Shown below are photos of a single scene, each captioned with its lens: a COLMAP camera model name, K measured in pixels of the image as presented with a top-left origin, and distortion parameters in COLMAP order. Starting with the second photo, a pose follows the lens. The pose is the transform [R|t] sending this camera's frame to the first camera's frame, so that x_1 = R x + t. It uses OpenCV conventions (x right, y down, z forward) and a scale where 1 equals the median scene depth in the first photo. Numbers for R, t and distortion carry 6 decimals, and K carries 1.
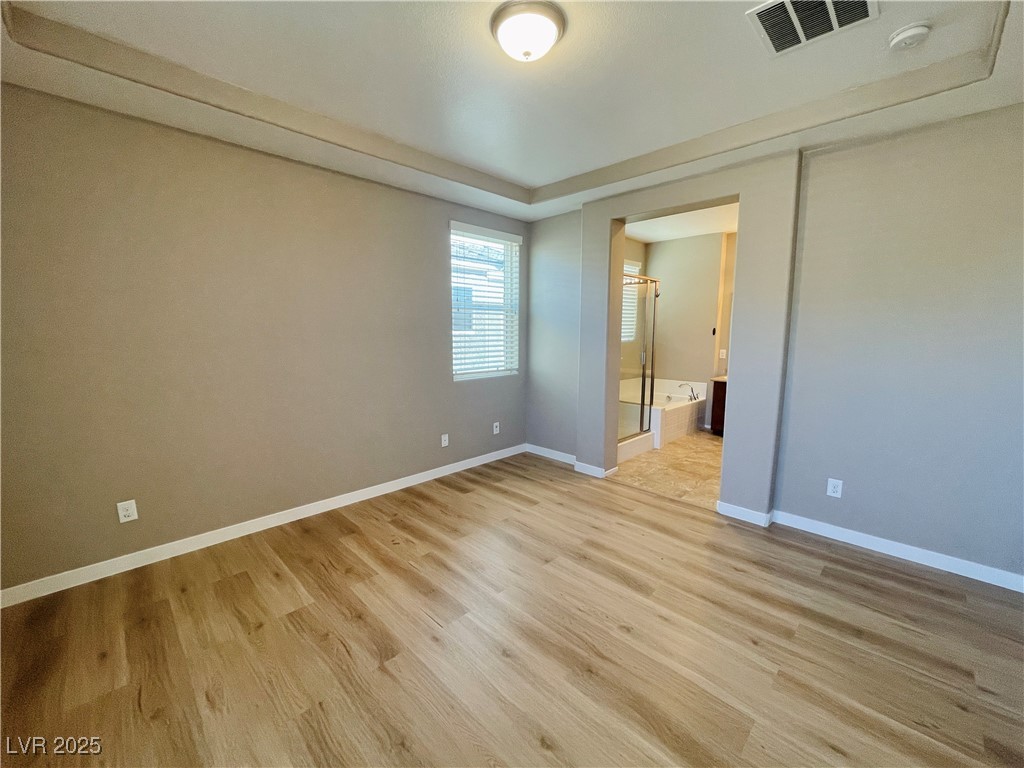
lens RADIAL K [[415.1, 0, 514.1], [0, 415.1, 383.9], [0, 0, 1]] dist [-0.002674, -0.000039]
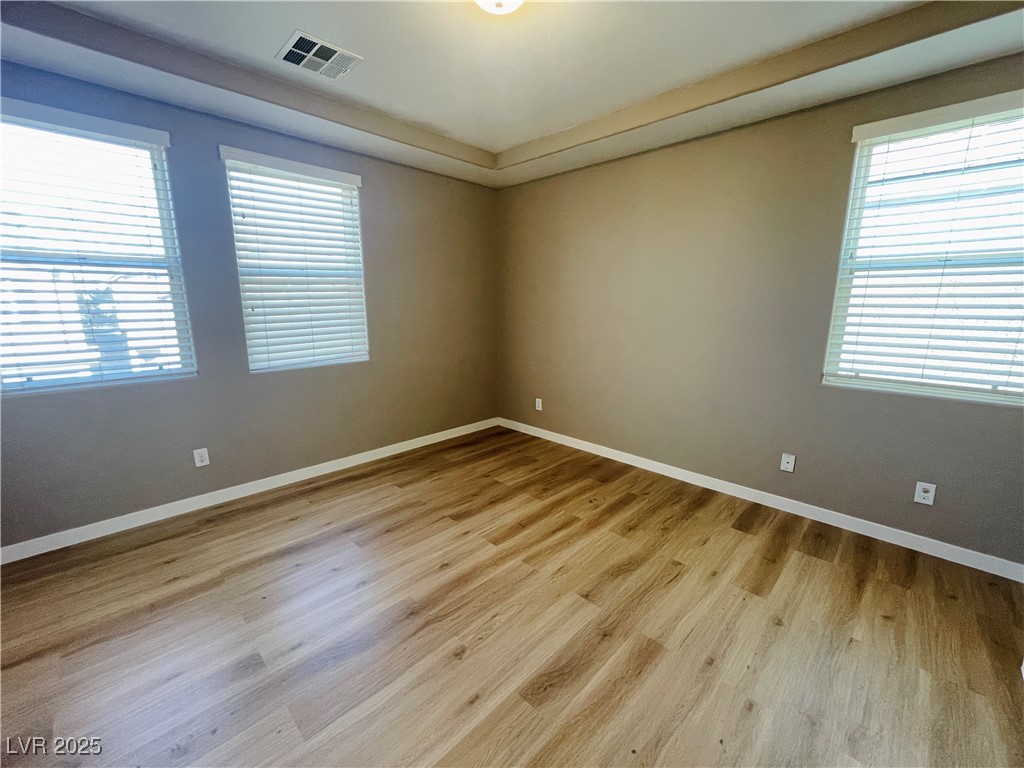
lens RADIAL K [[415.1, 0, 514.1], [0, 415.1, 383.9], [0, 0, 1]] dist [-0.002674, -0.000039]
pose [[0.004573, 0.190952, -0.981589, 0.717192], [-0.136198, 0.972571, 0.188563, -0.092161], [0.990671, 0.132828, 0.030455, 0.719434]]
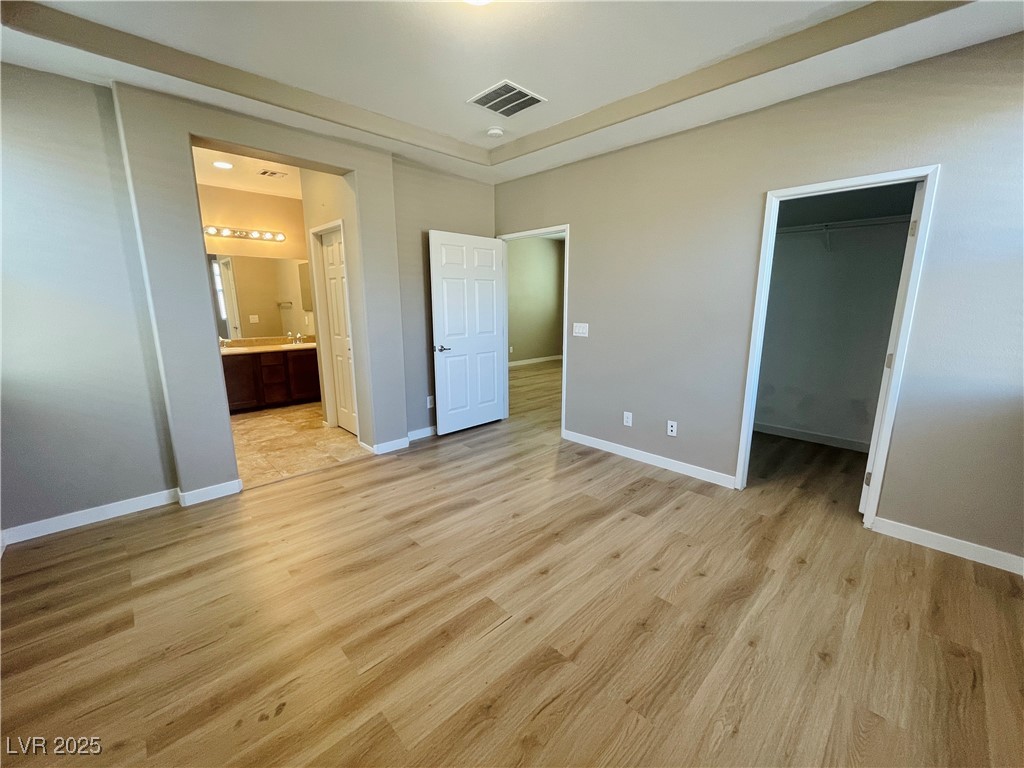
lens RADIAL K [[415.1, 0, 514.1], [0, 415.1, 383.9], [0, 0, 1]] dist [-0.002674, -0.000039]
pose [[0.018506, -0.198681, 0.979890, -0.694179], [0.131256, 0.972058, 0.194614, -0.066731], [-0.991176, 0.125015, 0.044067, 0.634116]]
